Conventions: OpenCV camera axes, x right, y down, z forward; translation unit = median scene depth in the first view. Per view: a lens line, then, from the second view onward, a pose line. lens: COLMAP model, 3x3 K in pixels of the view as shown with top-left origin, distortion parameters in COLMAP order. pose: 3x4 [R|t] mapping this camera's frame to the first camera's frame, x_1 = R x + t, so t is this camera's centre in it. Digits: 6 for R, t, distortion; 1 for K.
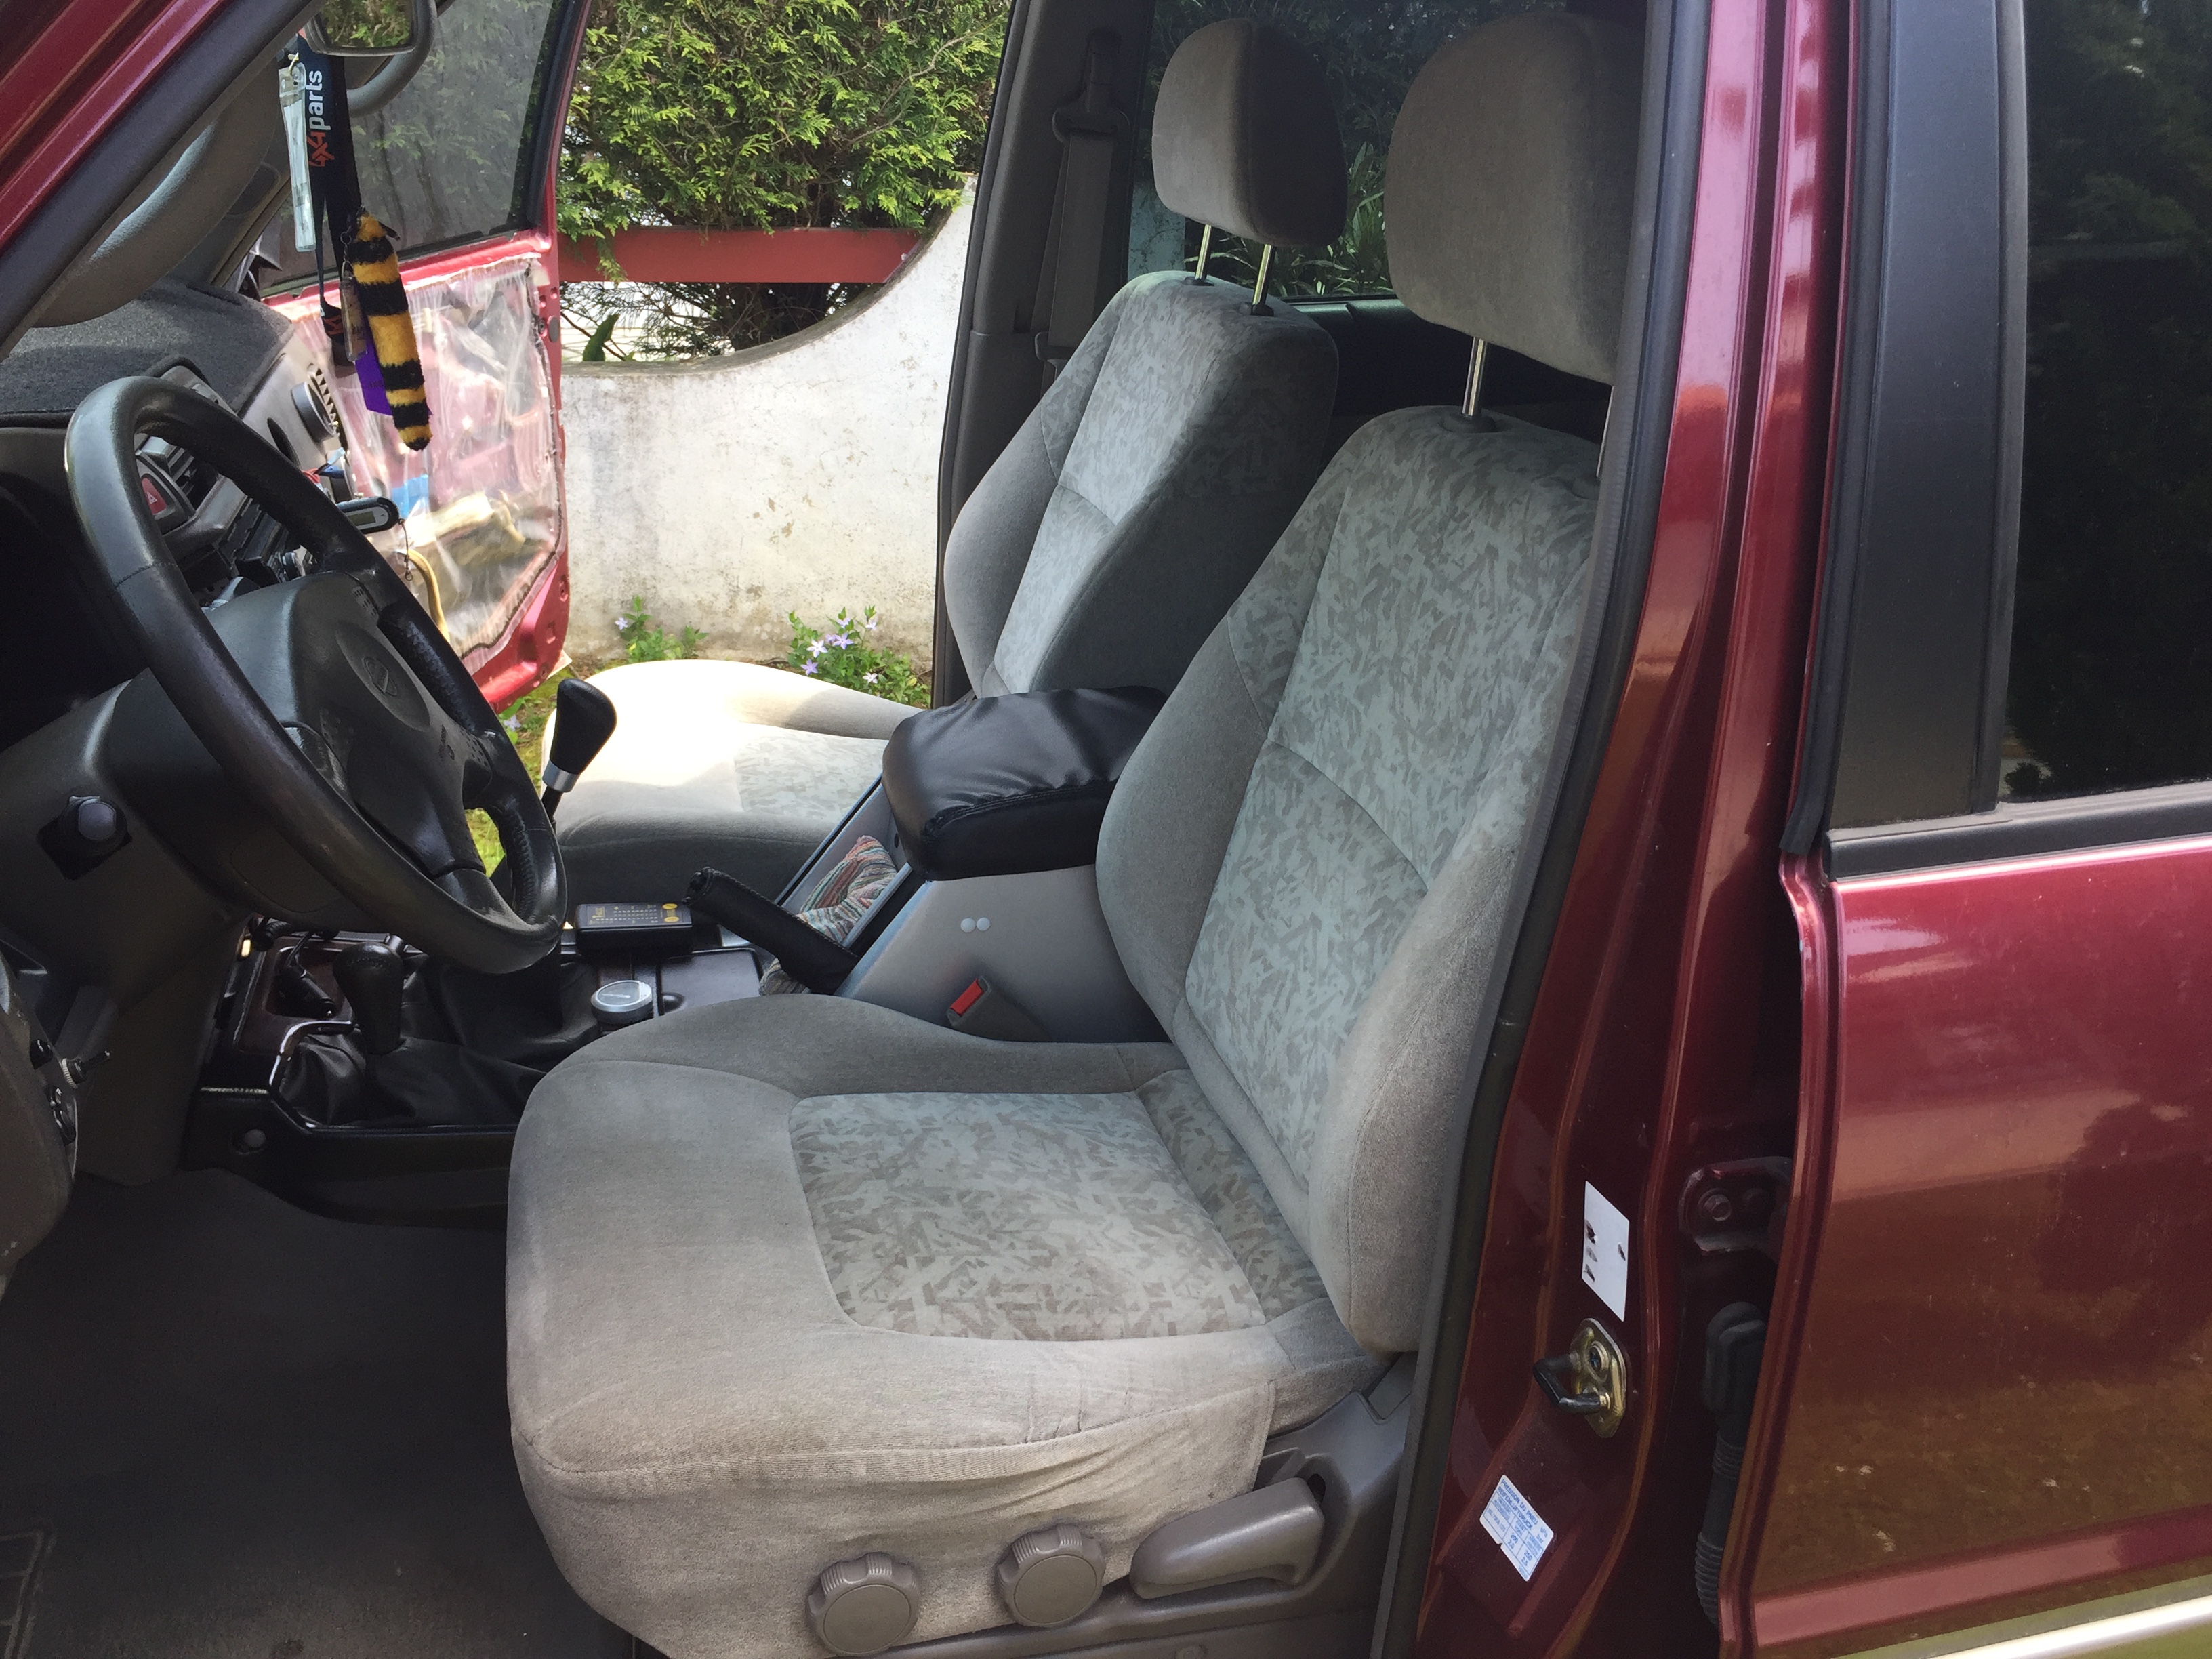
lens RADIAL K [[1996.7, 0, 1098.8], [0, 1996.7, 826.0], [0, 0, 1]] dist [0.090500, -0.135418]
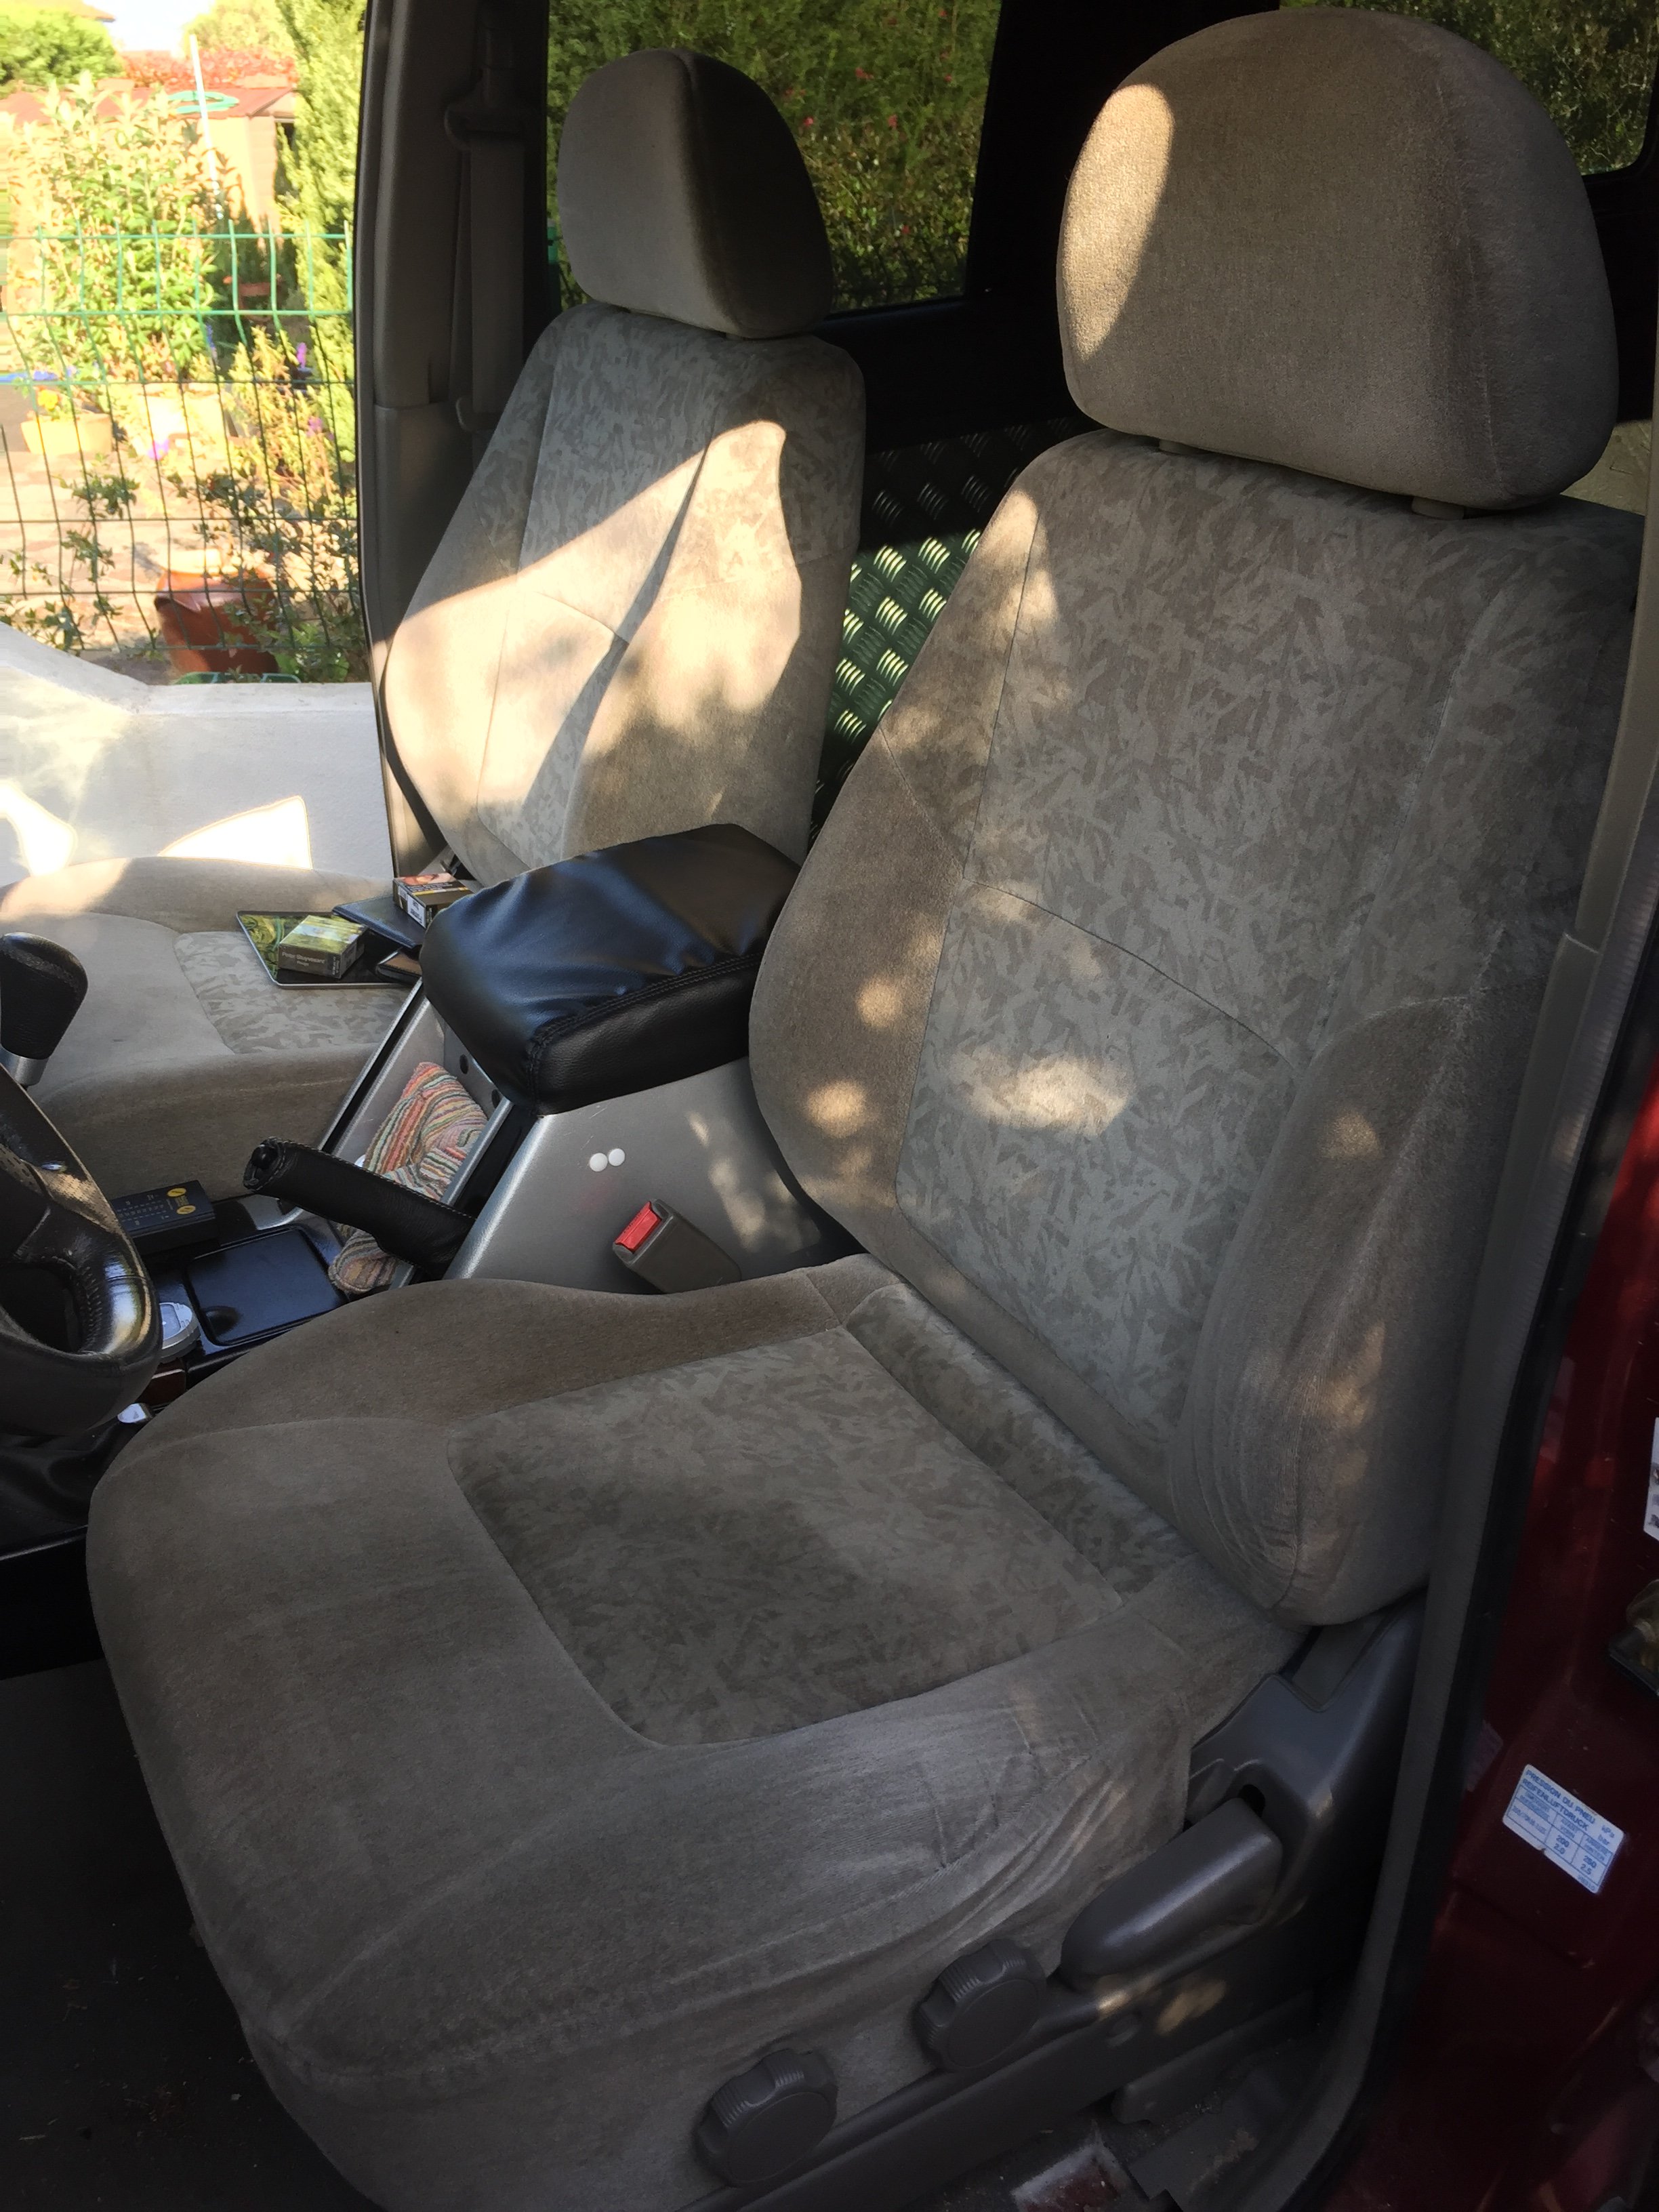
lens RADIAL K [[1996.7, 0, 834.8], [0, 1996.7, 1114.8], [0, 0, 1]] dist [0.090500, -0.135418]
pose [[0.966745, -0.185731, 0.175805, -0.138547], [0.165176, 0.978283, 0.125215, -0.067989], [-0.195244, -0.092013, 0.976429, 0.249431]]
